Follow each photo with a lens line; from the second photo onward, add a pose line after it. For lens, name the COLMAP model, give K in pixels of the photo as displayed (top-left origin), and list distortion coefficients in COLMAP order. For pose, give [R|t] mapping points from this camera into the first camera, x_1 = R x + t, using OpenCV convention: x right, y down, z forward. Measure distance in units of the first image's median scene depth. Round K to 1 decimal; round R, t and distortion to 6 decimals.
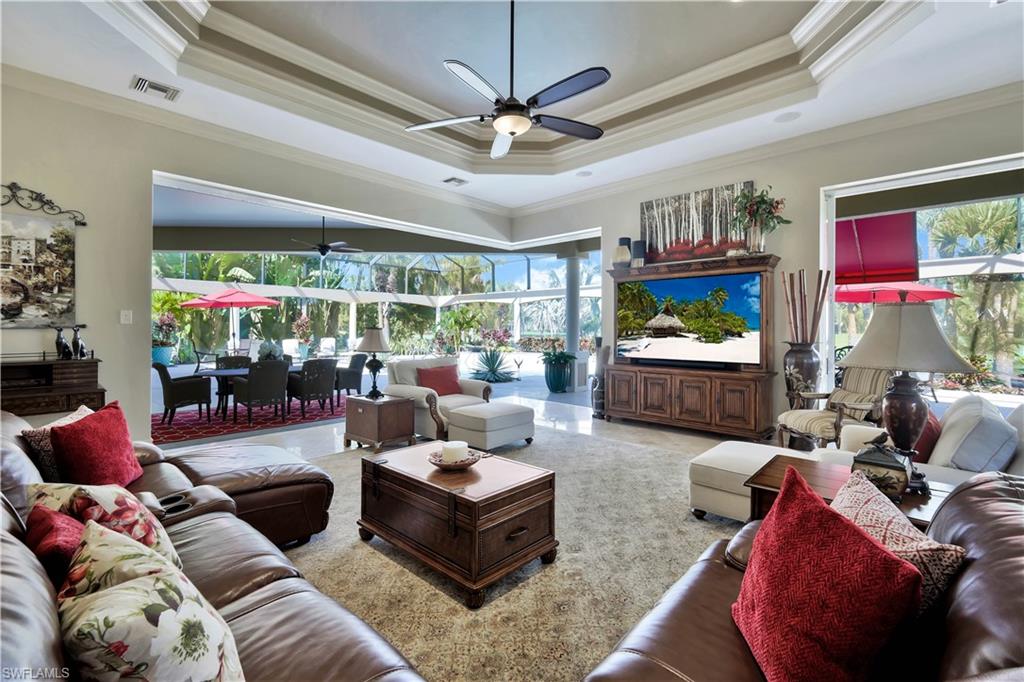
lens RADIAL K [[446.2, 0, 508.3], [0, 446.2, 323.5], [0, 0, 1]] dist [0.000160, 0.000881]
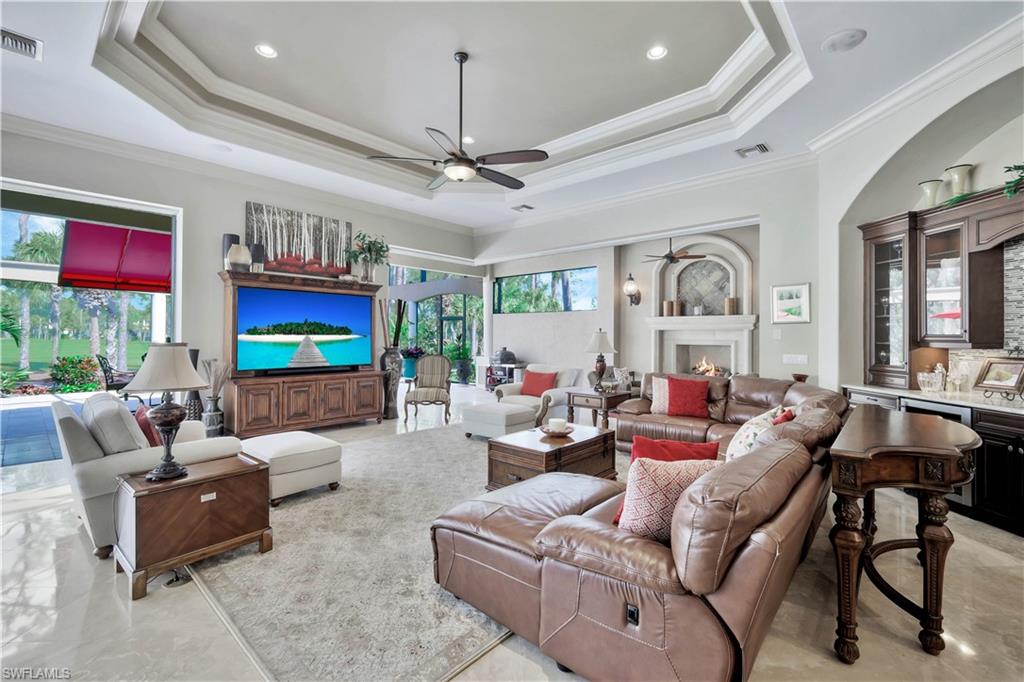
lens RADIAL K [[446.2, 0, 512.2], [0, 446.2, 330.8], [0, 0, 1]] dist [0.000160, 0.000881]
pose [[-0.028238, 0.008034, 0.999569, -0.672705], [-0.016067, 0.999835, -0.008490, -0.005078], [-0.999472, -0.016300, -0.028104, 0.505979]]
